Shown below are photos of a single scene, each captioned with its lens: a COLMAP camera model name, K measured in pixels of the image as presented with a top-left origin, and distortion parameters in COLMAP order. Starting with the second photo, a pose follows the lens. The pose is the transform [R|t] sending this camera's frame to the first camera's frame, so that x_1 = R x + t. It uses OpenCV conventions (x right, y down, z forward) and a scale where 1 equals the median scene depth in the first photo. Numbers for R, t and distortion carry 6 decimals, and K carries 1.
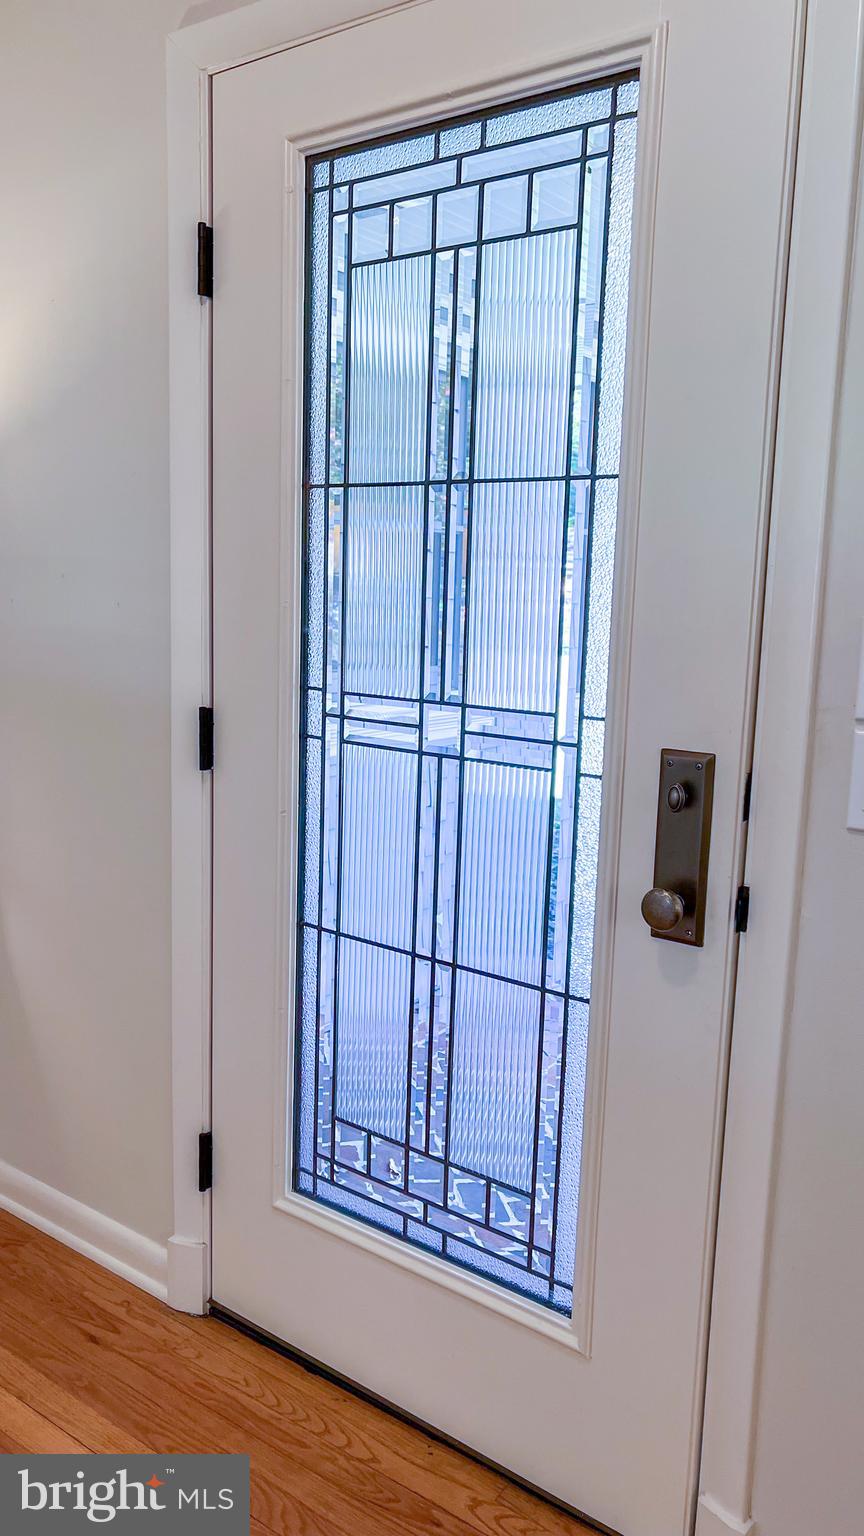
lens RADIAL K [[1171.9, 0, 432.9], [0, 1171.9, 769.3], [0, 0, 1]] dist [-0.011895, 0.013977]
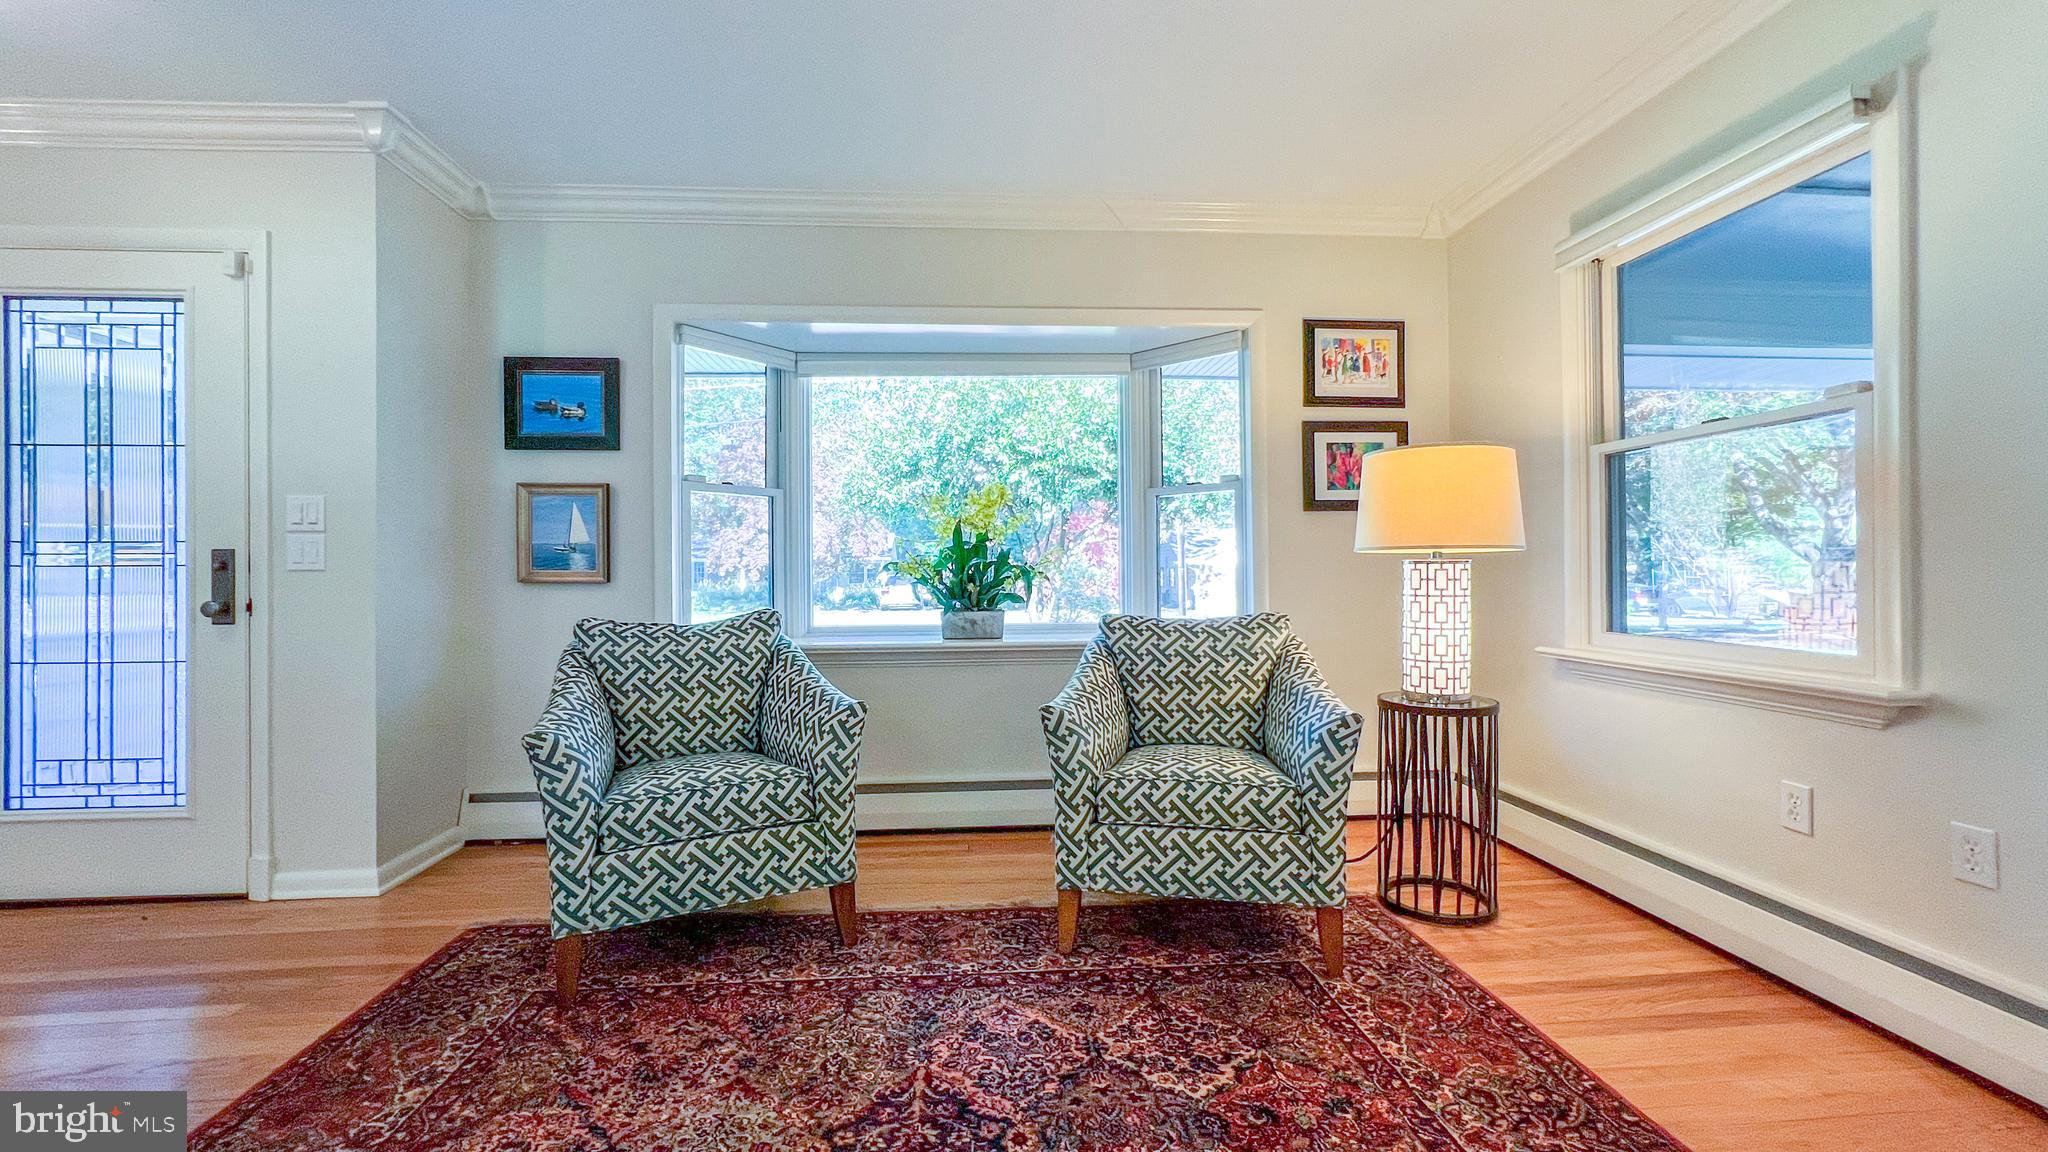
lens RADIAL K [[922.8, 0, 1024.3], [0, 922.8, 571.3], [0, 0, 1]] dist [-0.004282, -0.000553]
pose [[0.742965, -0.031058, 0.668610, 0.147091], [0.123471, 0.988139, -0.091302, 0.376665], [-0.657844, 0.150388, 0.737987, -1.441801]]
